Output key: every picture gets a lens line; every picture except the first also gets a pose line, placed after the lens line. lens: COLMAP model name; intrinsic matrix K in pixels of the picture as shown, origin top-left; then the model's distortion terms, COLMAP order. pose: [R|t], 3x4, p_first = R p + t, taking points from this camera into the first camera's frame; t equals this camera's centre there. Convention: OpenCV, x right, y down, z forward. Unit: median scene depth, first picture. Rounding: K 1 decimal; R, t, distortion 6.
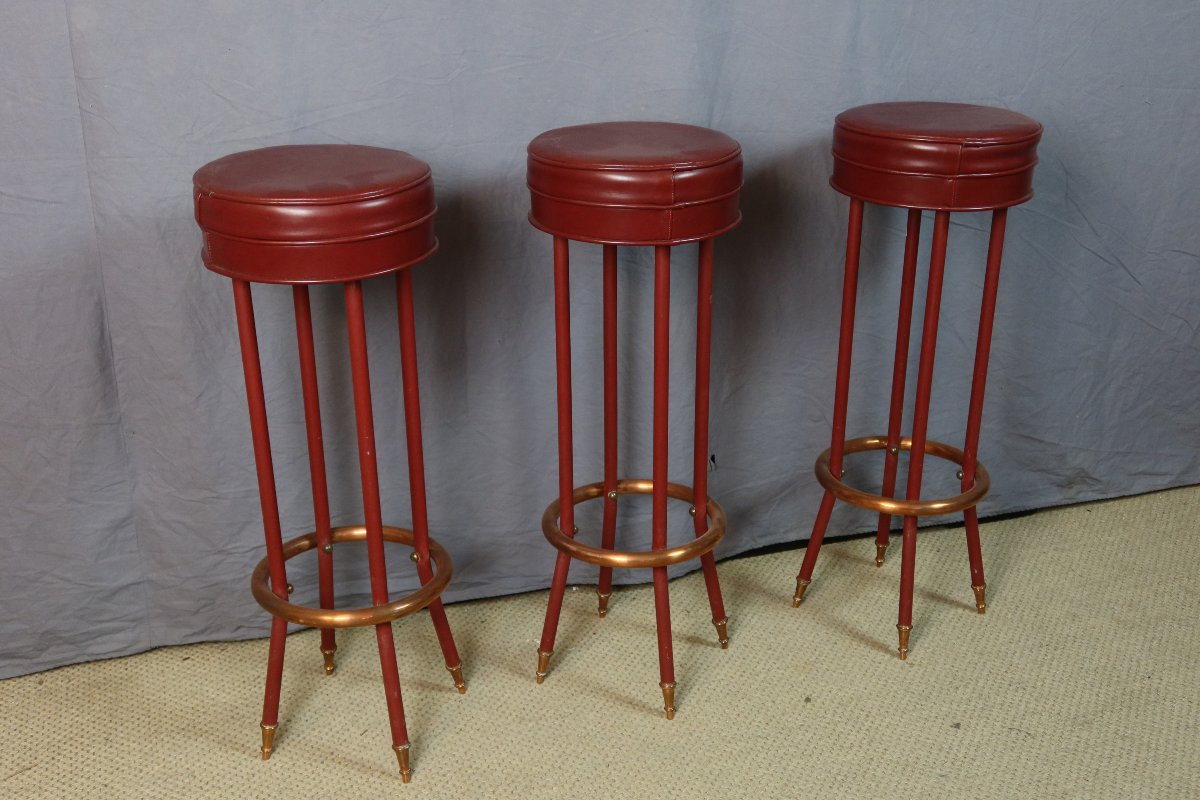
lens RADIAL K [[1417.4, 0, 603.5], [0, 1417.4, 404.4], [0, 0, 1]] dist [-0.018207, 0.000000]
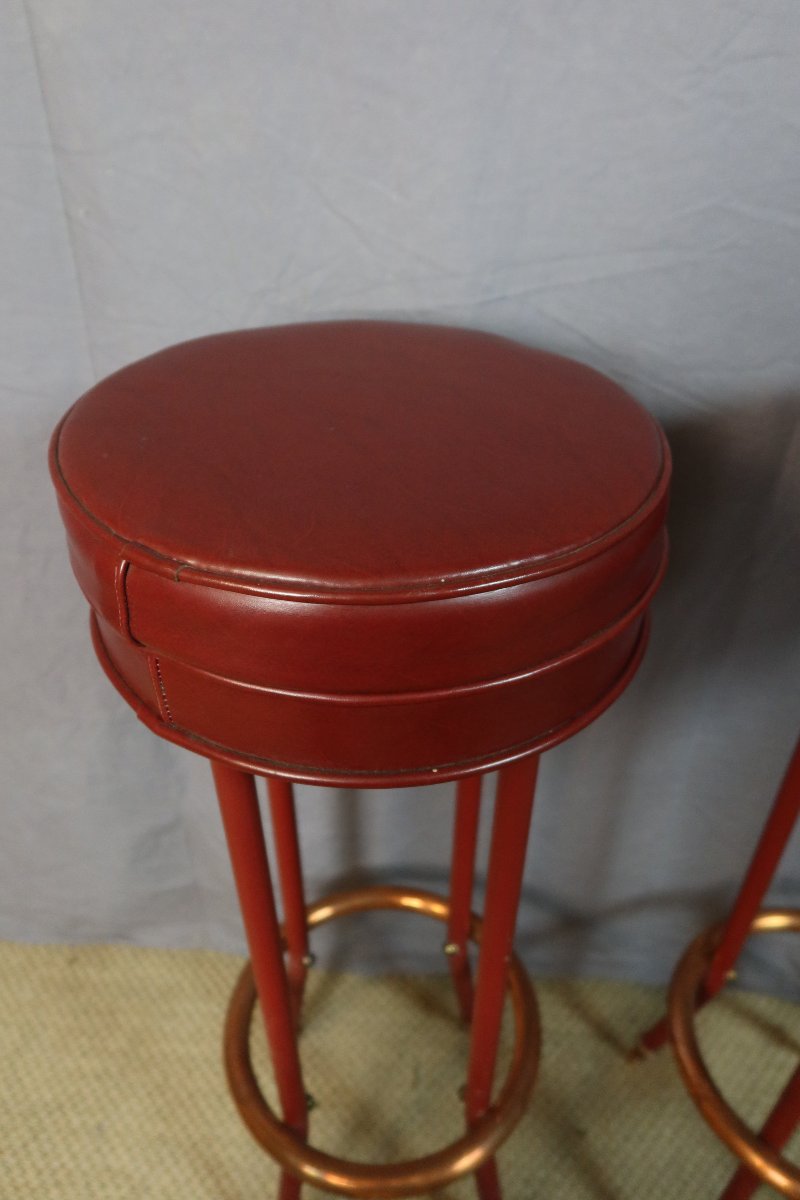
lens RADIAL K [[861.1, 0, 405.8], [0, 861.1, 603.2], [0, 0, 1]] dist [-0.012870, 0.005631]
pose [[0.938031, 0.215684, -0.271252, -0.135146], [-0.147917, 0.957024, 0.249449, -0.157941], [0.313397, -0.193868, 0.929622, 0.670064]]
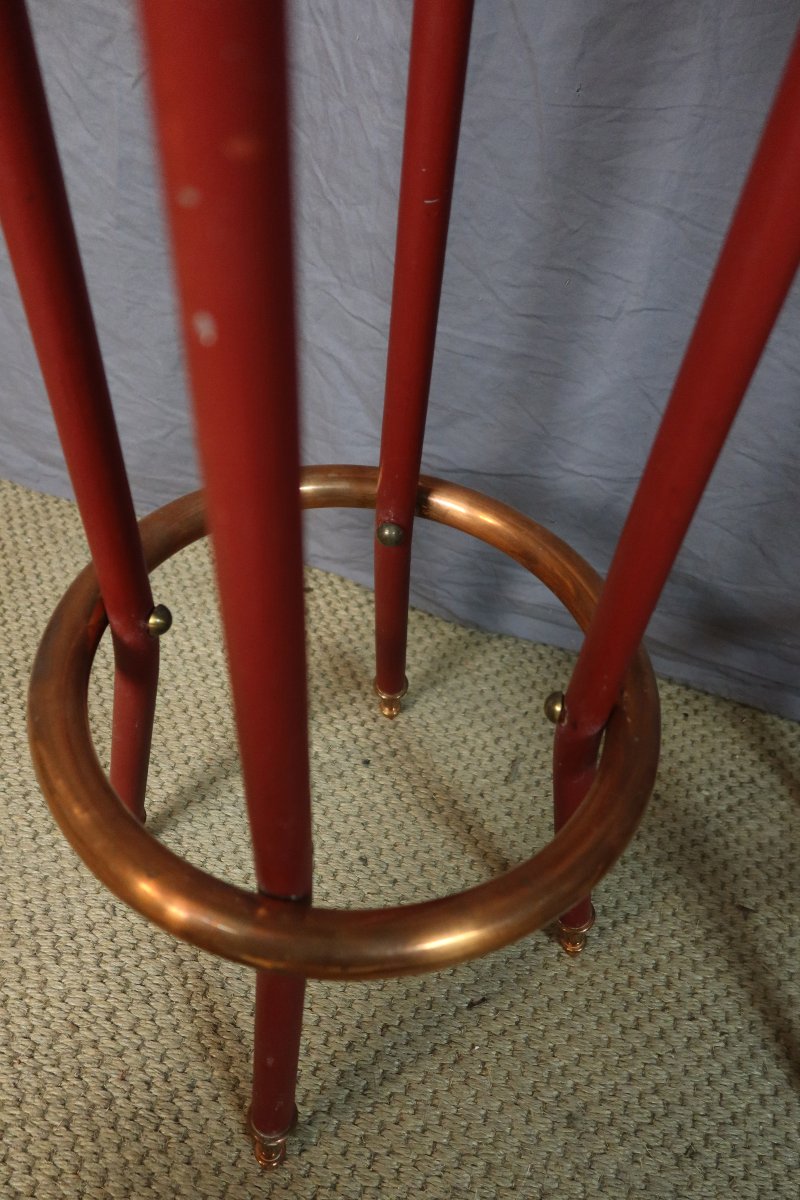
lens RADIAL K [[861.1, 0, 401.2], [0, 861.1, 591.7], [0, 0, 1]] dist [-0.012870, 0.005631]
pose [[0.801588, 0.480806, -0.355361, -0.152859], [-0.303964, 0.839558, 0.450276, 0.016170], [0.514842, -0.252919, 0.819128, 0.789551]]
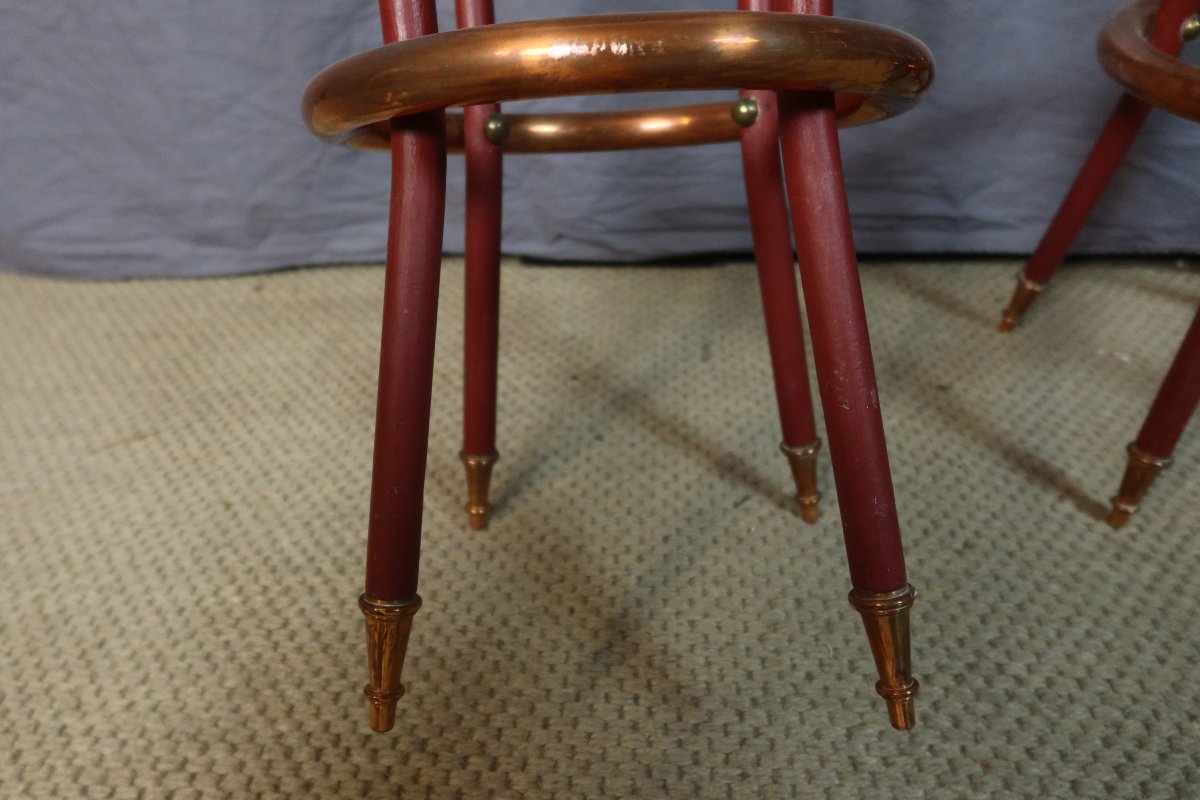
lens RADIAL K [[861.1, 0, 596.0], [0, 861.1, 400.3], [0, 0, 1]] dist [-0.012870, 0.005631]
pose [[0.925519, 0.192949, -0.325860, -0.126244], [-0.091824, 0.949130, 0.301199, 0.118850], [0.367399, -0.248844, 0.896155, 0.725566]]
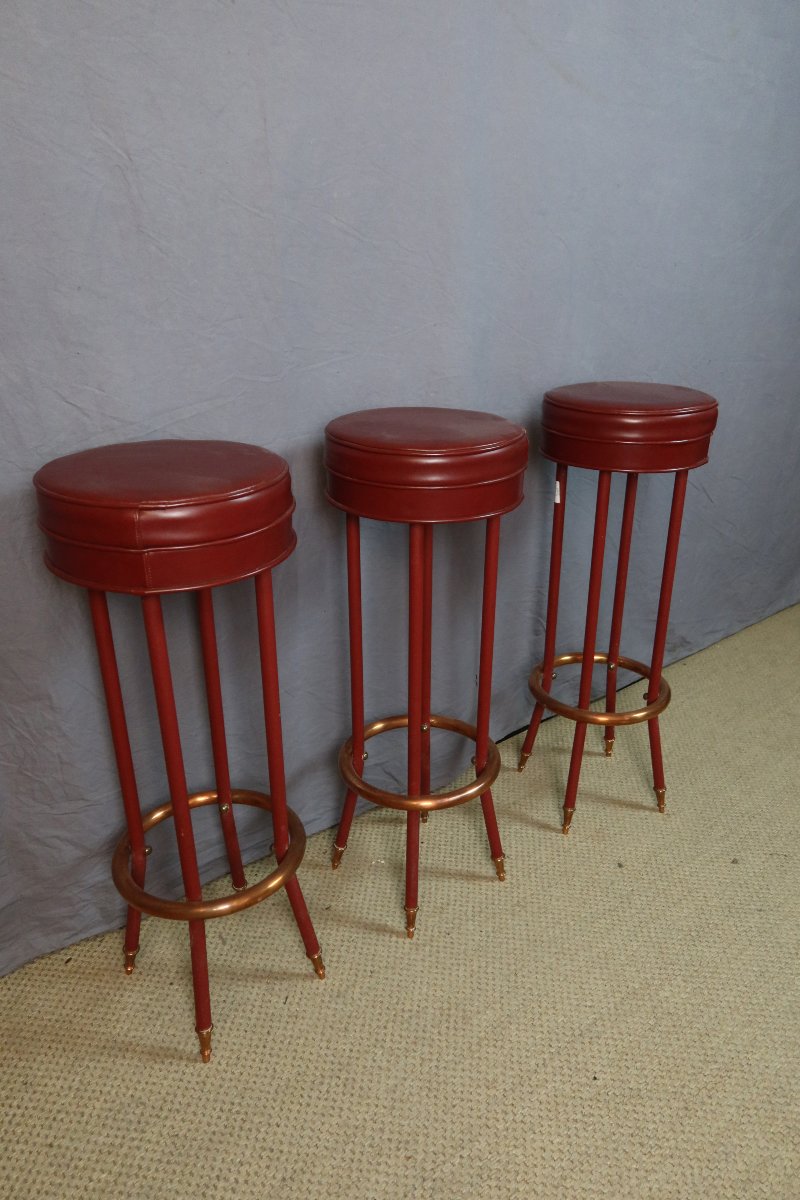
lens RADIAL K [[861.1, 0, 405.1], [0, 861.1, 604.6], [0, 0, 1]] dist [-0.012870, 0.005631]
pose [[0.936850, -0.135550, 0.322393, -0.247786], [0.129005, 0.990767, 0.041690, -0.074169], [-0.325068, 0.002533, 0.945687, 0.357363]]
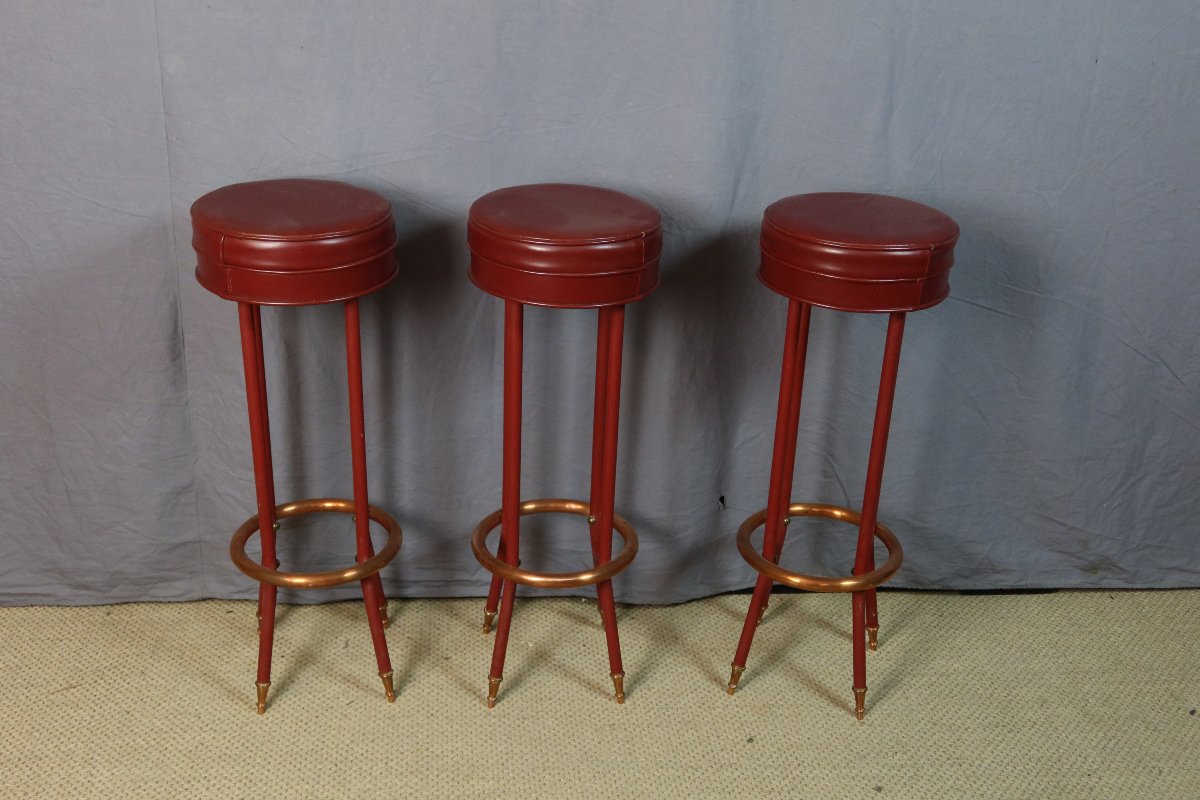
lens RADIAL K [[1417.4, 0, 597.7], [0, 1417.4, 407.2], [0, 0, 1]] dist [-0.018207, 0.000000]
pose [[0.974231, 0.127310, -0.186189, 0.203182], [-0.121287, 0.991667, 0.043436, -0.076896], [0.190168, -0.019734, 0.981553, -0.076182]]
